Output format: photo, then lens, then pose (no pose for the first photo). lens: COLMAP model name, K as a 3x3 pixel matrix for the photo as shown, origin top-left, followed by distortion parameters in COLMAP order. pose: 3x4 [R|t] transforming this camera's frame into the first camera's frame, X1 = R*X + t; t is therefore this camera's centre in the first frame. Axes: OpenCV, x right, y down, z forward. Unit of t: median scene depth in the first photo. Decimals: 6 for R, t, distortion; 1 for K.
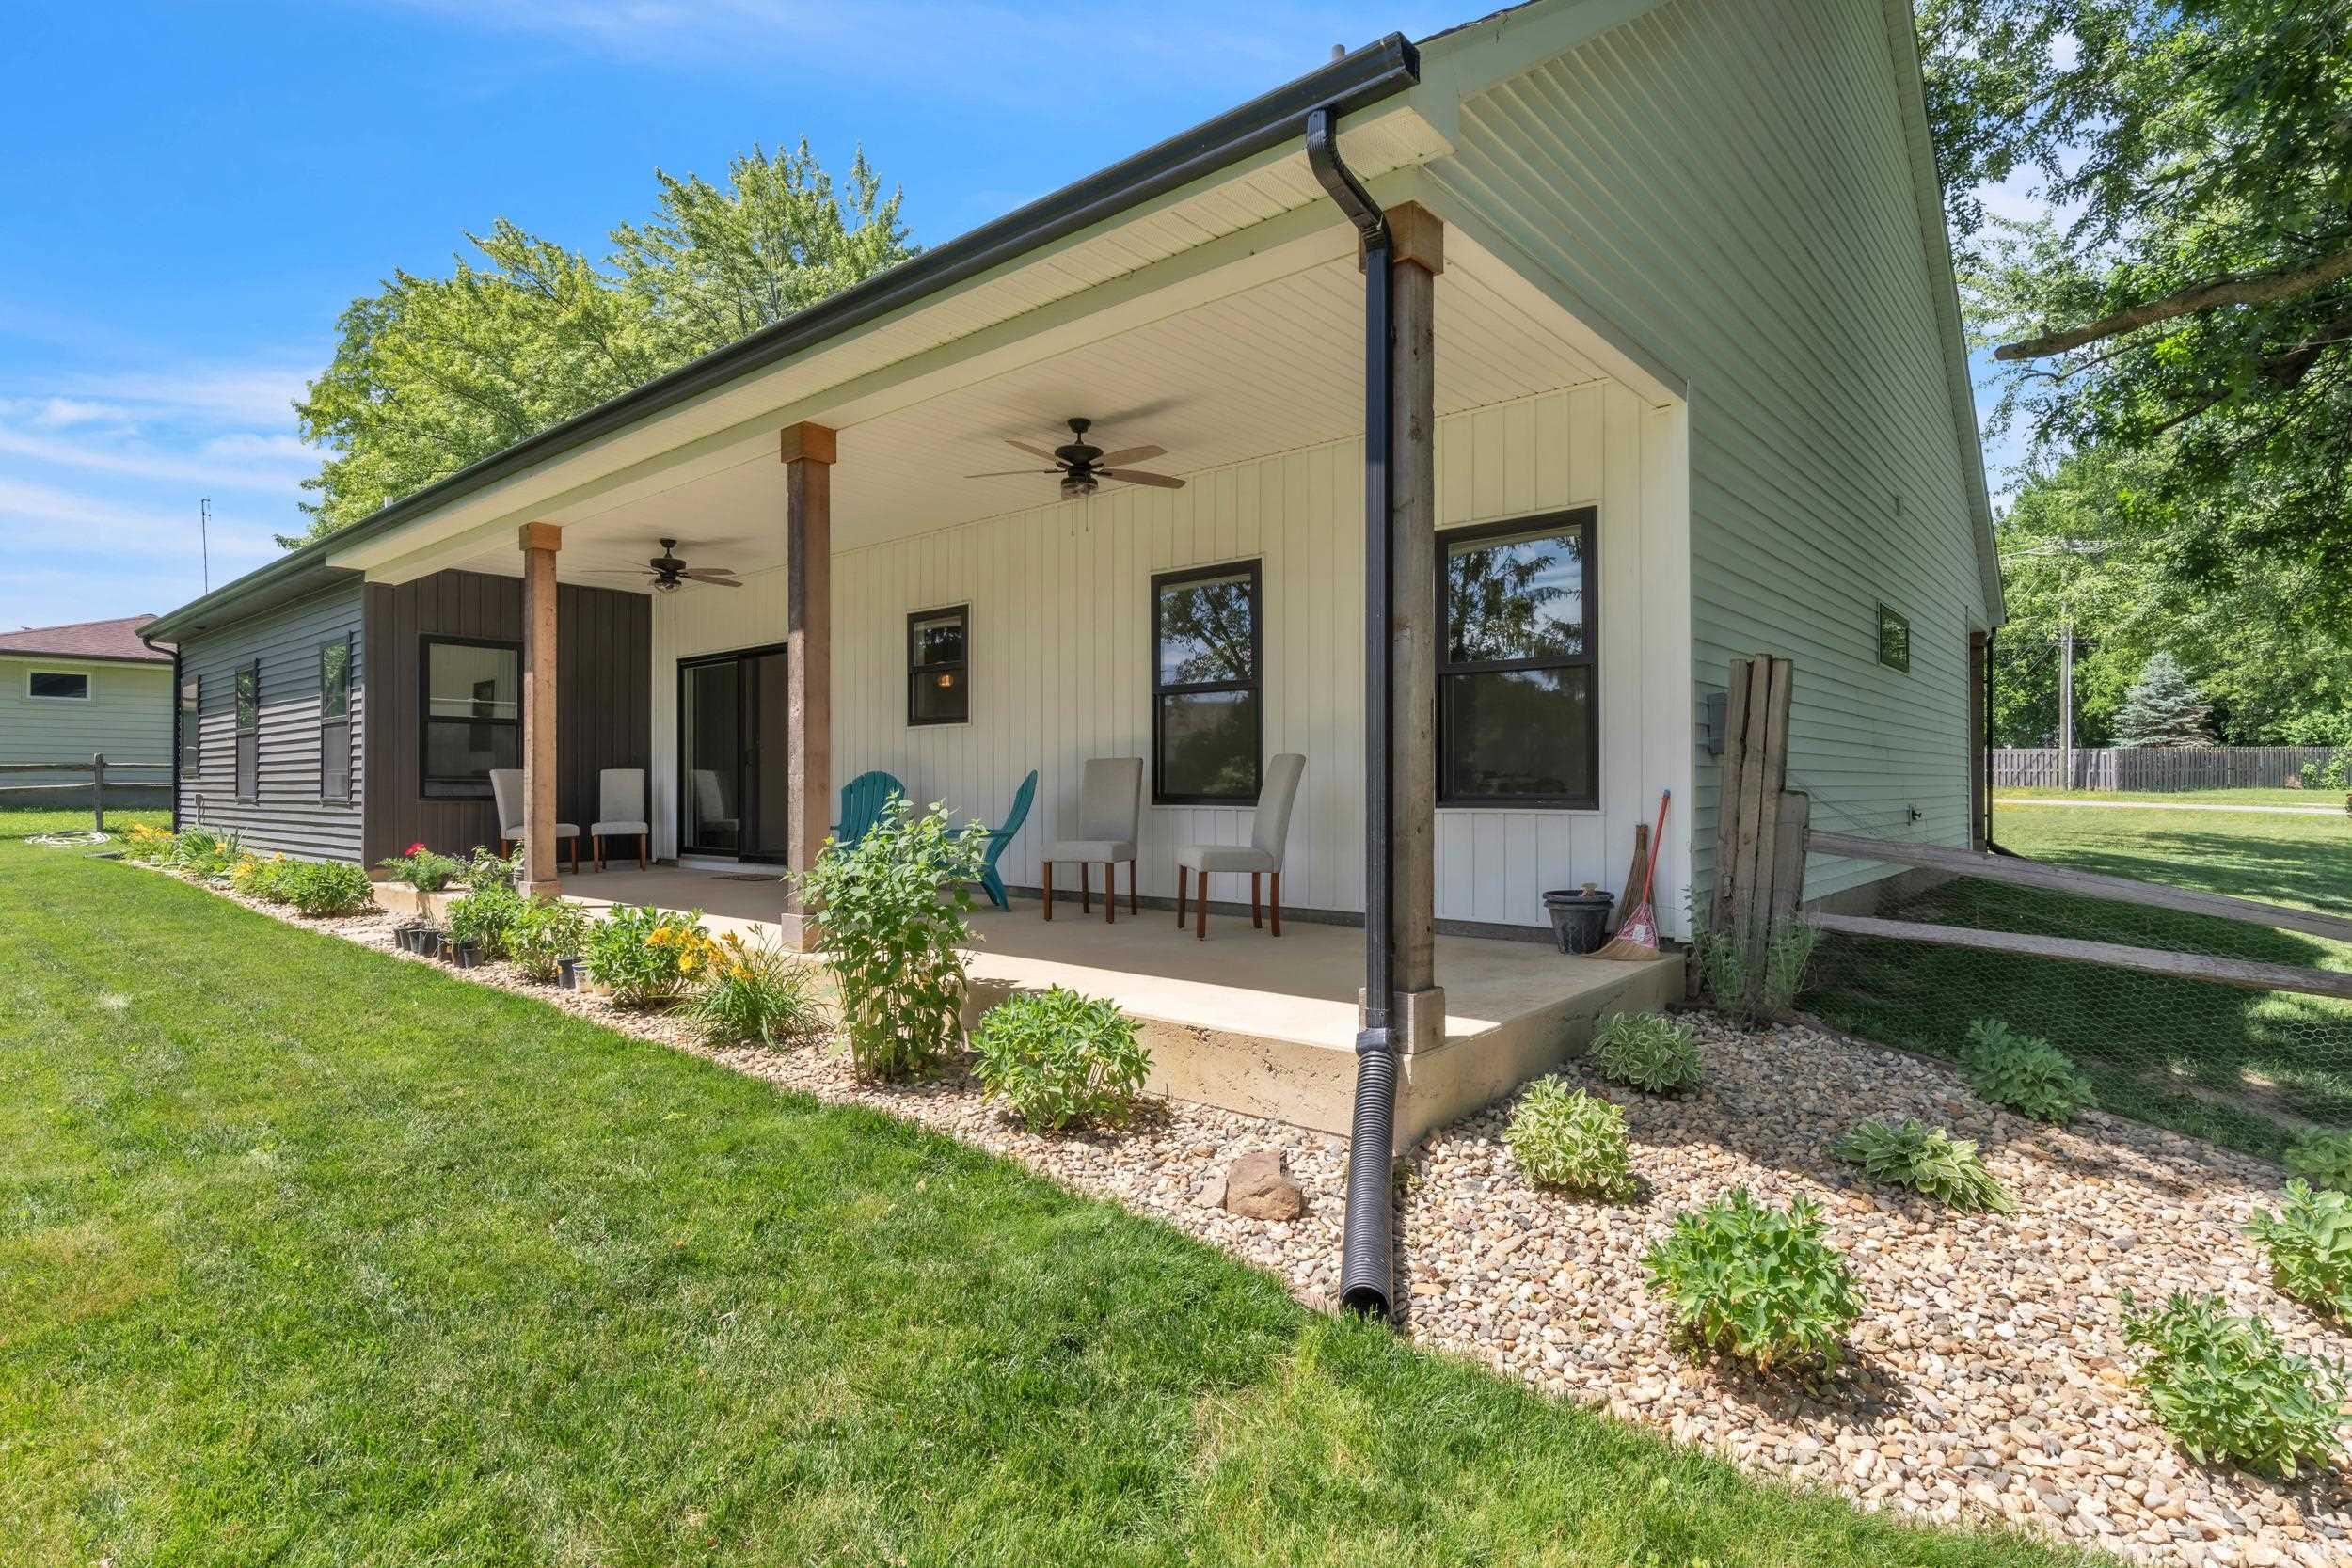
lens RADIAL K [[1203.1, 0, 1170.5], [0, 1203.1, 777.5], [0, 0, 1]] dist [-0.001870, -0.000128]
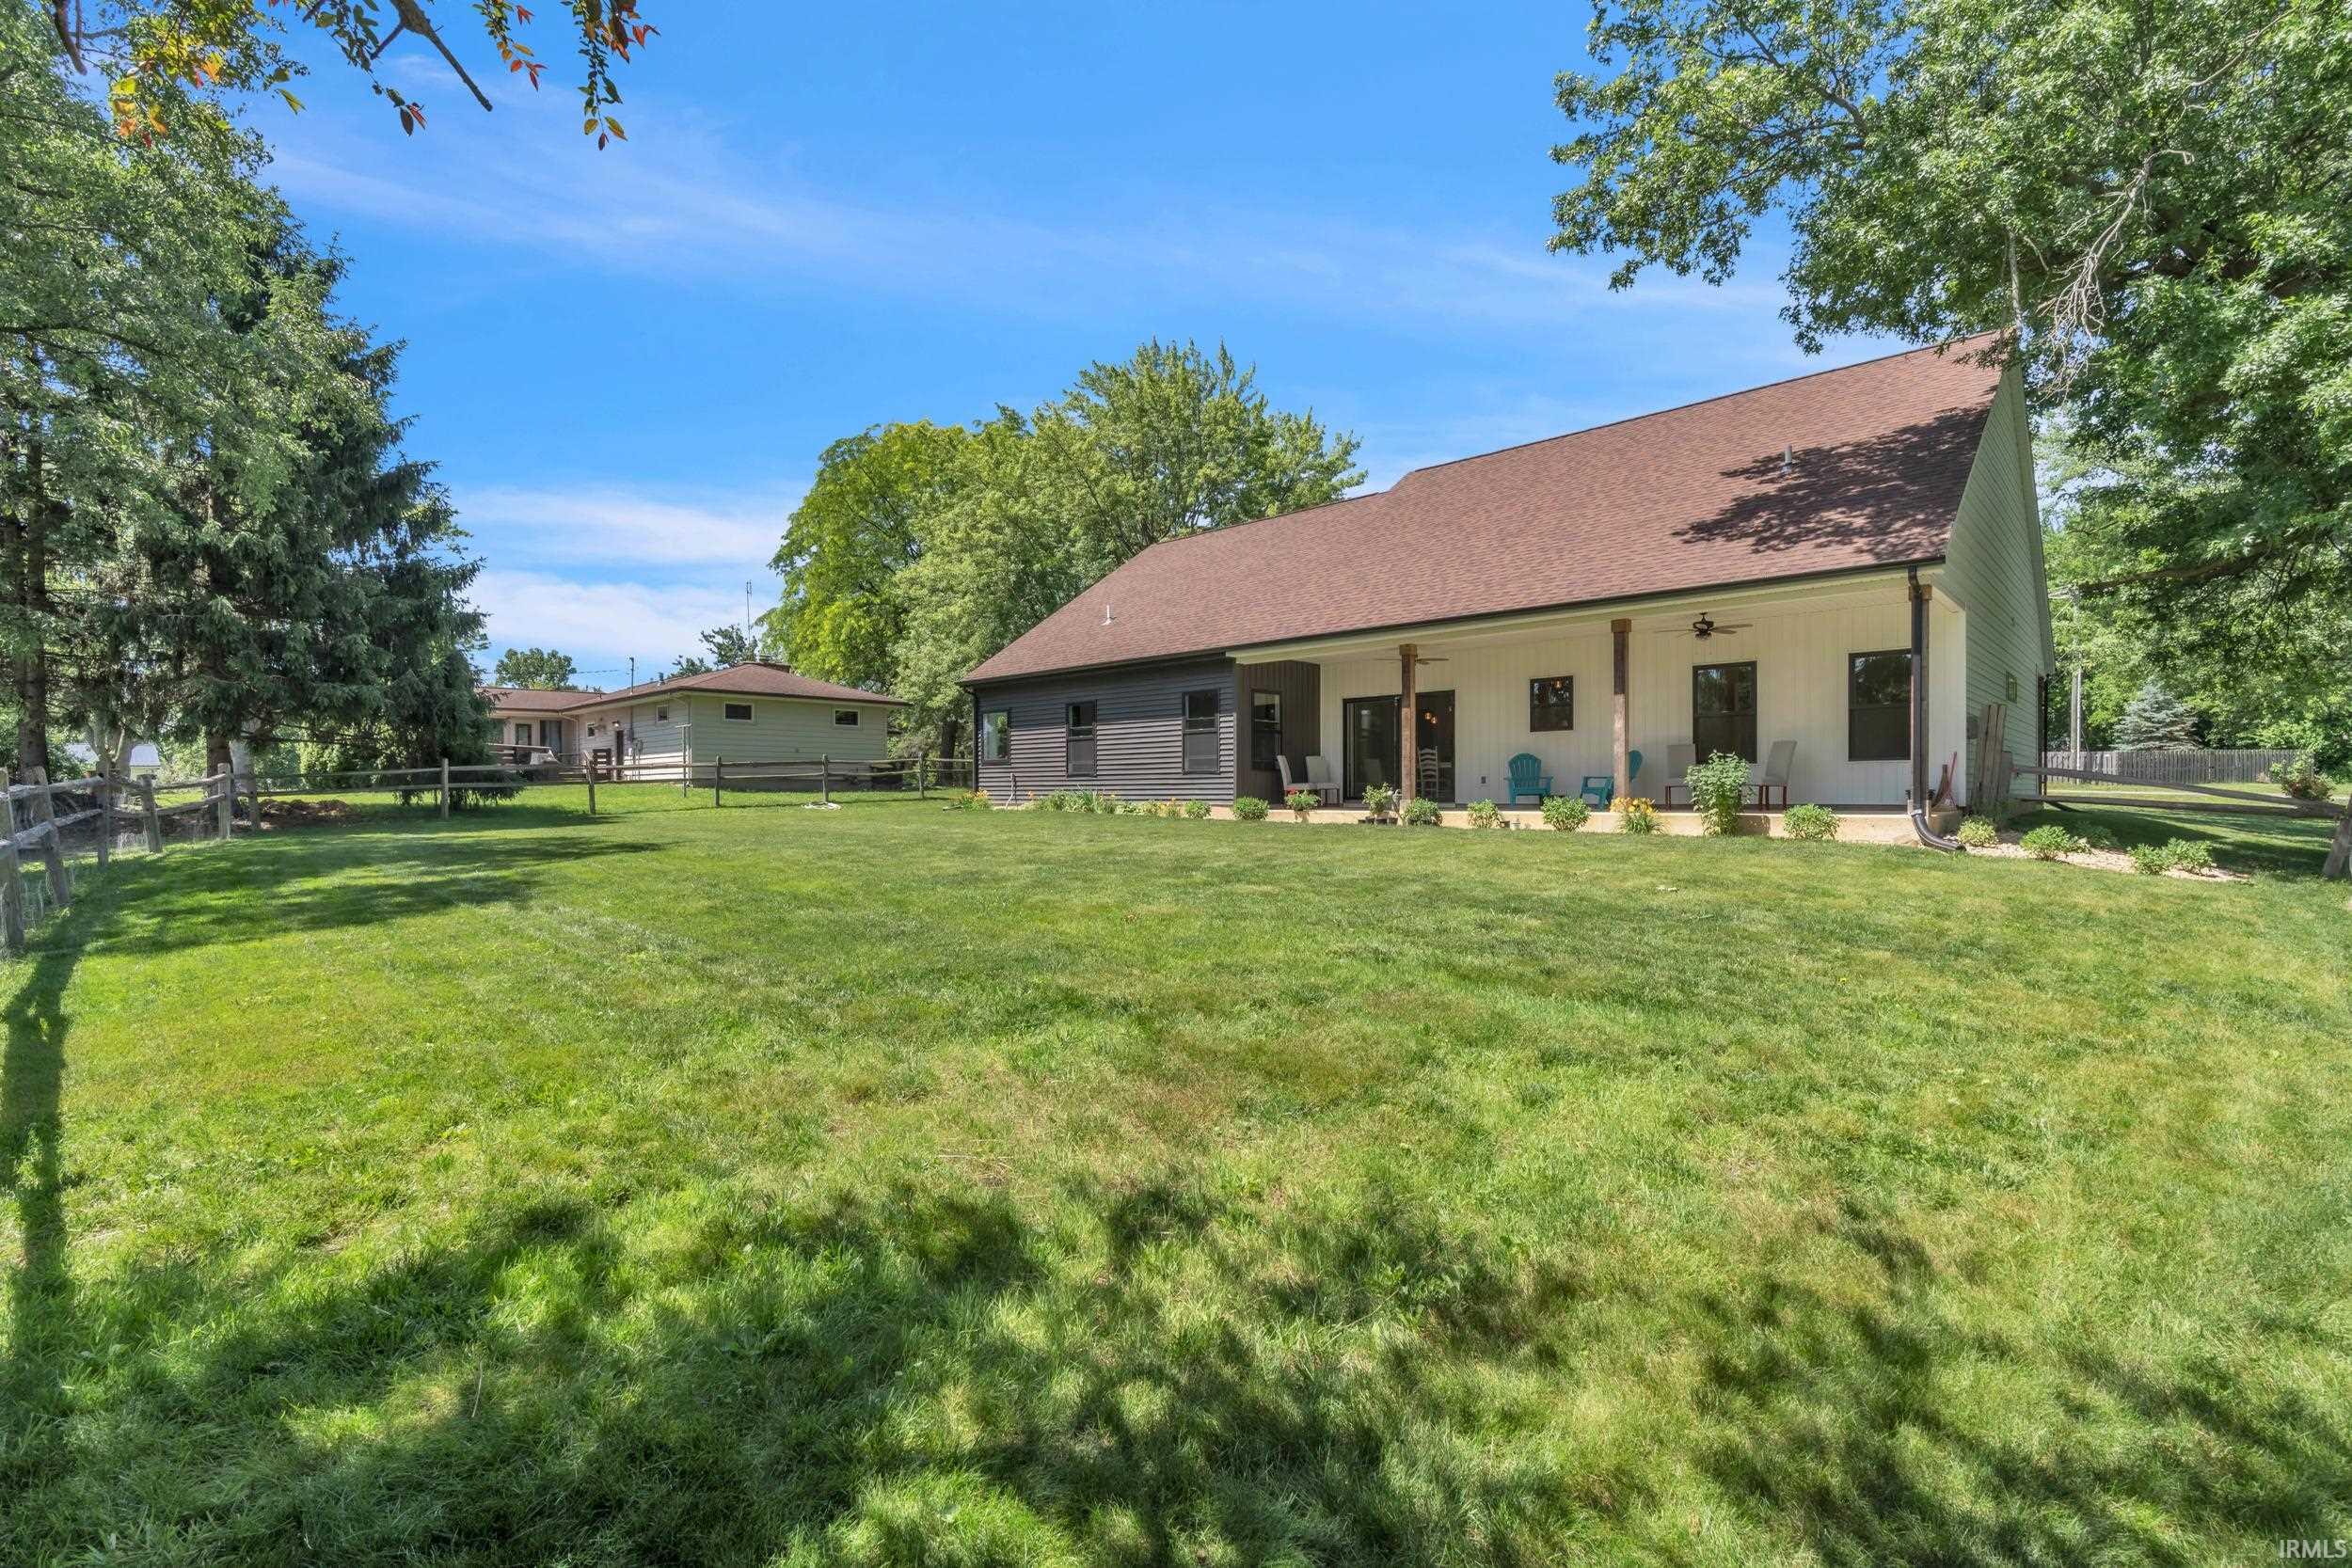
lens RADIAL K [[1086.7, 0, 1176.8], [0, 1086.7, 797.0], [0, 0, 1]] dist [-0.000358, -0.000081]
pose [[0.998994, -0.002039, -0.044790, -0.721305], [0.002472, 0.999951, 0.009600, 0.049285], [0.044768, -0.009701, 0.998950, -0.898510]]
